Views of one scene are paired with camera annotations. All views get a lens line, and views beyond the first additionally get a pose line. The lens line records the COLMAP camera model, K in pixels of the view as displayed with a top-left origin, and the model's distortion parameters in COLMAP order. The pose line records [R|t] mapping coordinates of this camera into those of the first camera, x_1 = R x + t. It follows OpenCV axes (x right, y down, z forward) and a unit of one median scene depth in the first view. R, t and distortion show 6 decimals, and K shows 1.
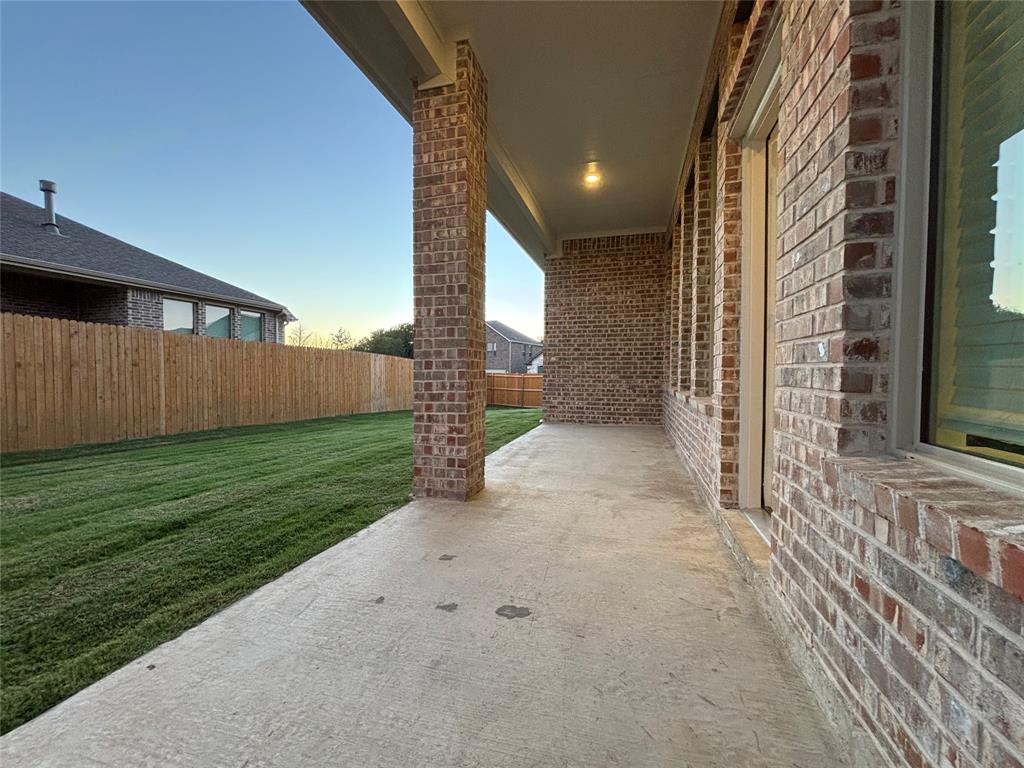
lens RADIAL K [[410.7, 0, 507.4], [0, 410.7, 381.6], [0, 0, 1]] dist [0.004369, -0.000610]
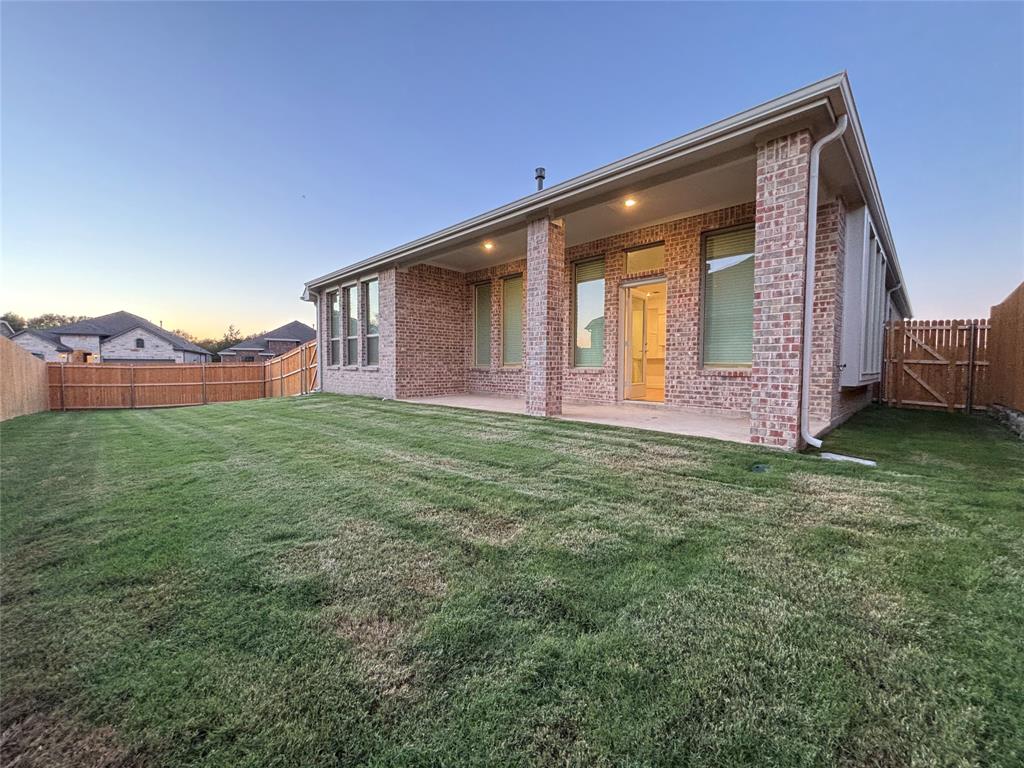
lens RADIAL K [[410.7, 0, 507.4], [0, 410.7, 381.6], [0, 0, 1]] dist [0.004369, -0.000610]
pose [[0.487544, -0.032416, 0.872497, -0.935552], [0.016924, 0.999474, 0.027677, 0.018523], [-0.872934, 0.001272, 0.487836, 0.071377]]
